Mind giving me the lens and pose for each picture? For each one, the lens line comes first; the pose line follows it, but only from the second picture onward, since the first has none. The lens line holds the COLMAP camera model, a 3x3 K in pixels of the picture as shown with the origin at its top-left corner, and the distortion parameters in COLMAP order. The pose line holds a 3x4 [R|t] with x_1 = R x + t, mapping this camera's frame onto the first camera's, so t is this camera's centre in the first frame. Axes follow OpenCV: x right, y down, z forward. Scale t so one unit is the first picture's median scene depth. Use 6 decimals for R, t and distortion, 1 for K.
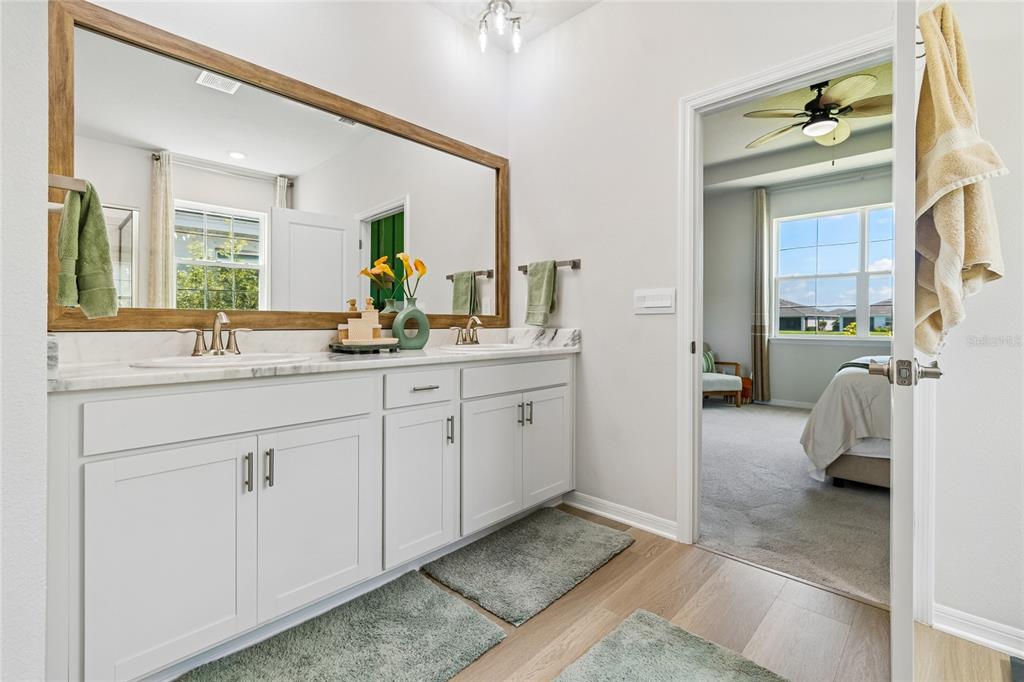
lens RADIAL K [[427.9, 0, 519.0], [0, 427.9, 330.9], [0, 0, 1]] dist [0.000923, -0.000093]
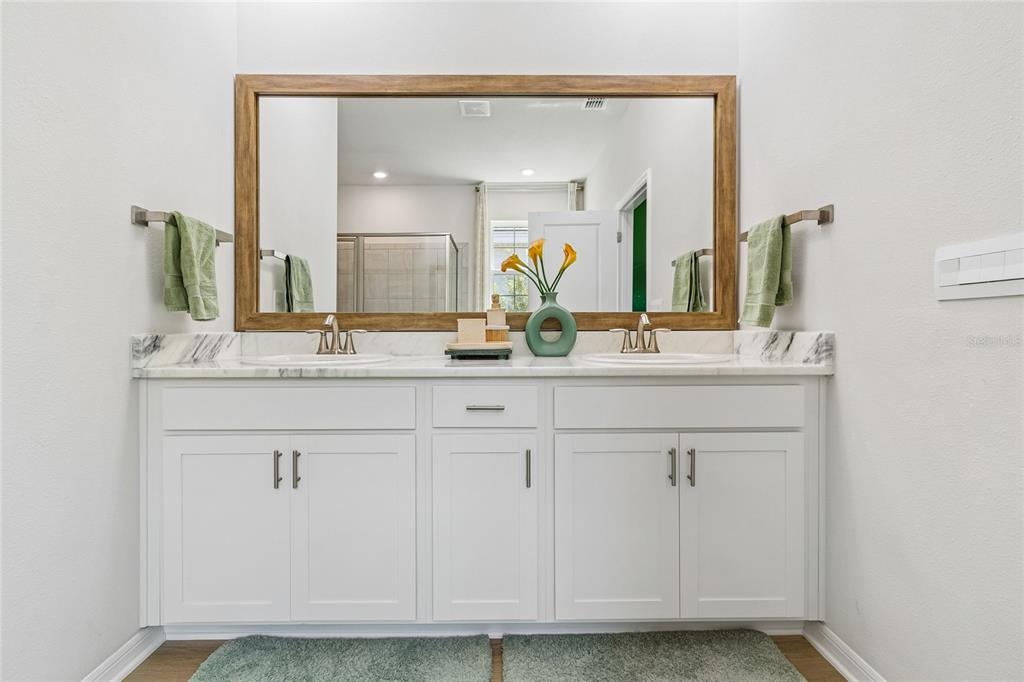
lens RADIAL K [[453.7, 0, 516.6], [0, 453.7, 332.6], [0, 0, 1]] dist [0.005172, -0.000545]
pose [[0.711432, 0.006397, -0.702726, 0.263055], [-0.007900, 0.999968, 0.001105, -0.001926], [0.702710, 0.004765, 0.711460, 0.302566]]
